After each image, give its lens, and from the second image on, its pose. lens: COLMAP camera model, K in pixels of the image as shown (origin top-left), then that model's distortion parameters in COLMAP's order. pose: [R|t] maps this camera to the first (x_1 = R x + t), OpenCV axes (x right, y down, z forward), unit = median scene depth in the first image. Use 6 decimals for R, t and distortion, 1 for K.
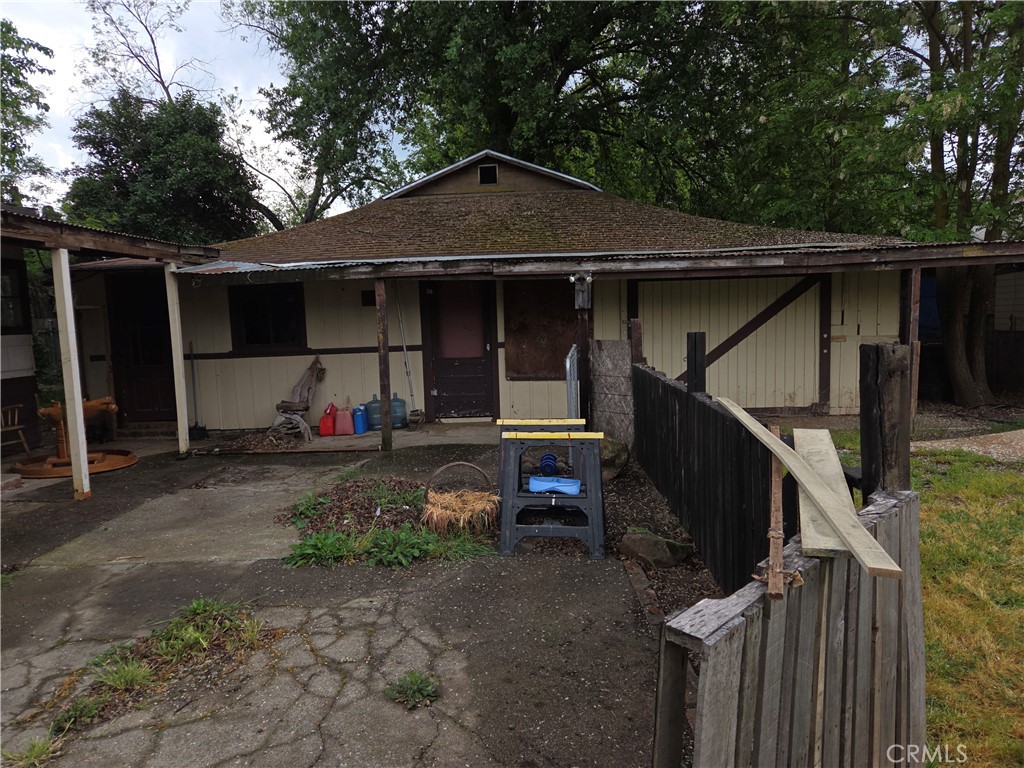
lens RADIAL K [[685.4, 0, 510.1], [0, 685.4, 385.0], [0, 0, 1]] dist [0.070138, -0.054445]
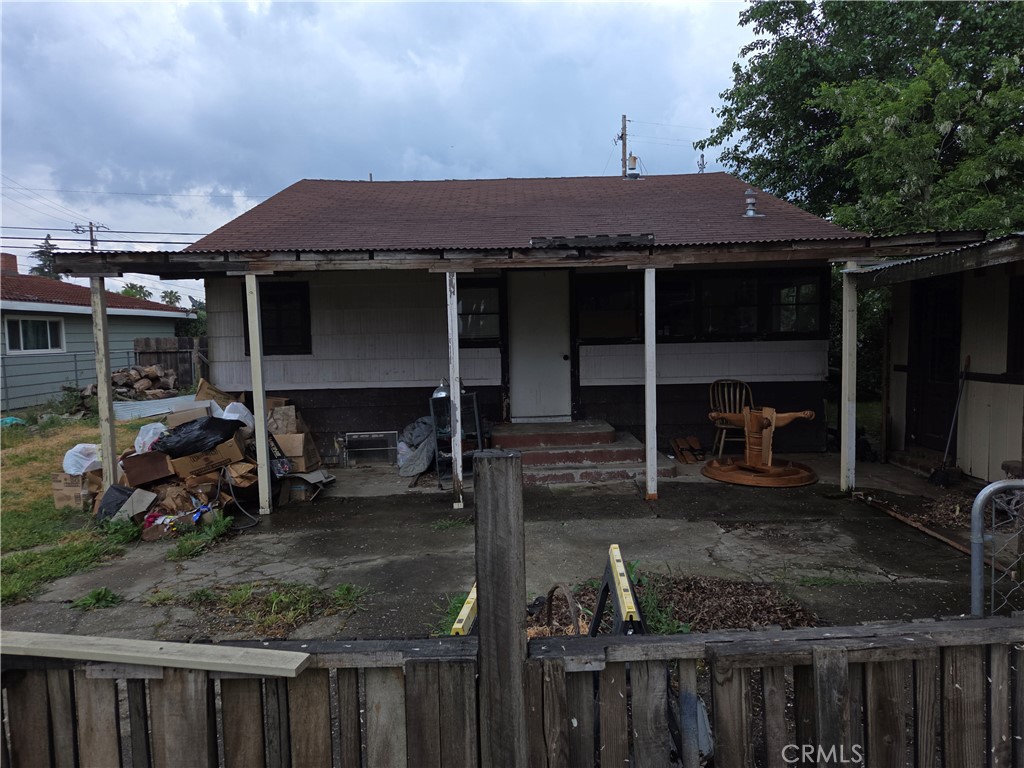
lens RADIAL K [[685.4, 0, 514.4], [0, 685.4, 385.6], [0, 0, 1]] dist [0.070138, -0.054445]
pose [[0.032299, 0.104759, -0.993973, 0.614848], [-0.081875, 0.991427, 0.101831, -0.149140], [0.996119, 0.078092, 0.040599, 1.068111]]
